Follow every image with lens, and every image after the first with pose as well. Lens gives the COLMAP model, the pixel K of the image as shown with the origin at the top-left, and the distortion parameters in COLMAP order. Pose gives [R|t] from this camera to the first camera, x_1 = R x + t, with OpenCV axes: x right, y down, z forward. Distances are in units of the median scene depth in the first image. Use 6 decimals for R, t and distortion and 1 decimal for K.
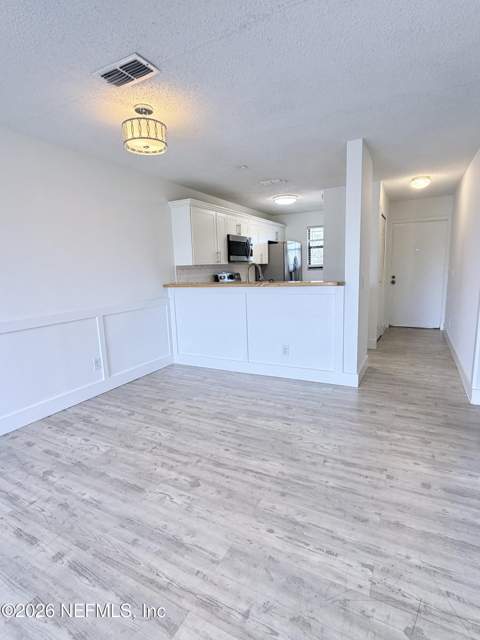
lens RADIAL K [[327.2, 0, 236.7], [0, 327.2, 323.9], [0, 0, 1]] dist [0.001334, -0.000366]
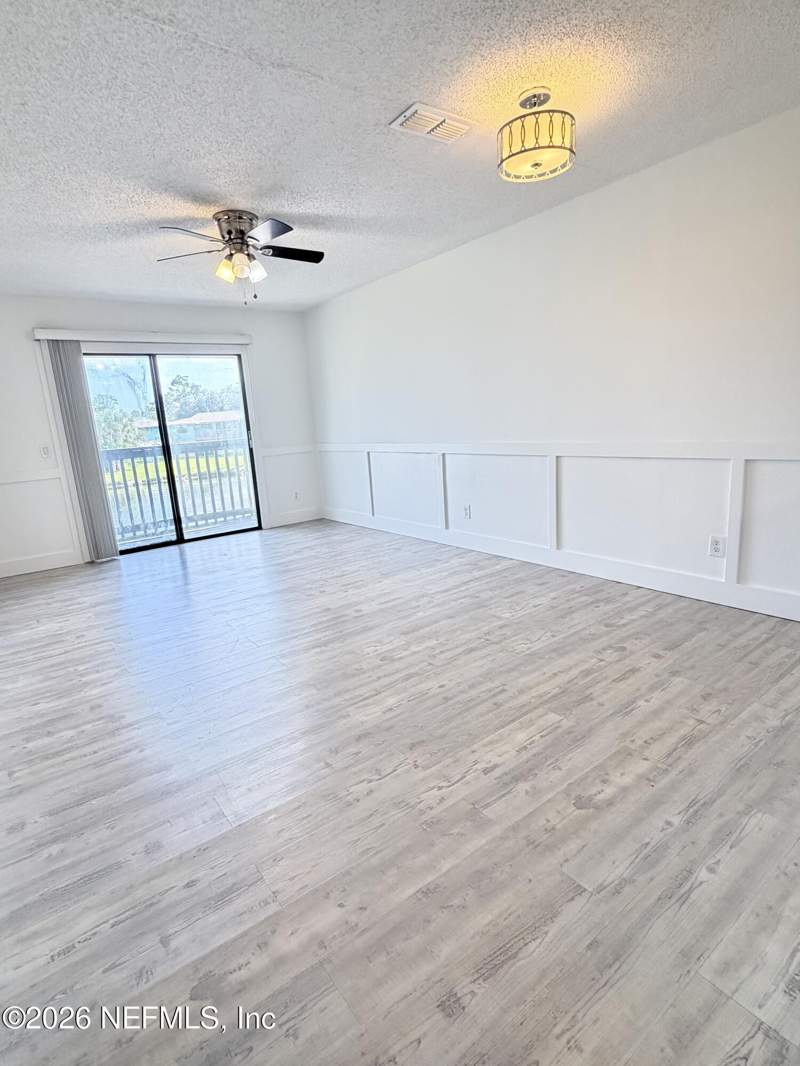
lens RADIAL K [[544.9, 0, 391.6], [0, 544.9, 537.6], [0, 0, 1]] dist [0.001334, -0.000366]
pose [[-0.429379, 0.258500, -0.865339, 0.629257], [-0.071770, 0.945364, 0.318018, -0.150343], [0.900268, 0.198656, -0.387367, 0.961041]]
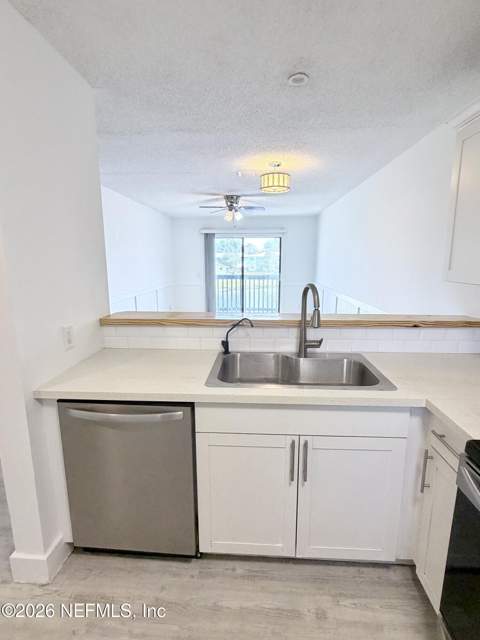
lens RADIAL K [[327.2, 0, 238.8], [0, 327.2, 323.2], [0, 0, 1]] dist [0.001334, -0.000366]
pose [[-0.908672, 0.112041, -0.402197, 0.423172], [-0.041872, 0.934008, 0.354790, -0.375937], [0.415407, 0.339229, -0.844015, 1.844837]]
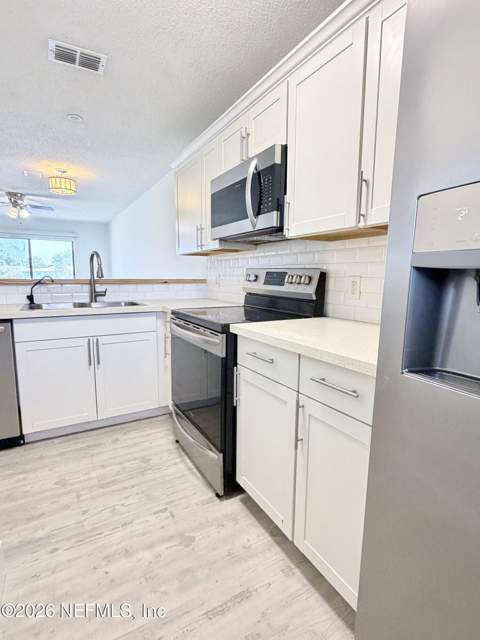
lens RADIAL K [[327.2, 0, 239.7], [0, 327.2, 320.6], [0, 0, 1]] dist [0.001334, -0.000366]
pose [[-0.526642, 0.140608, -0.838378, 0.602971], [-0.139665, 0.958513, 0.248489, -0.341569], [0.838536, 0.247957, -0.485155, 2.146335]]
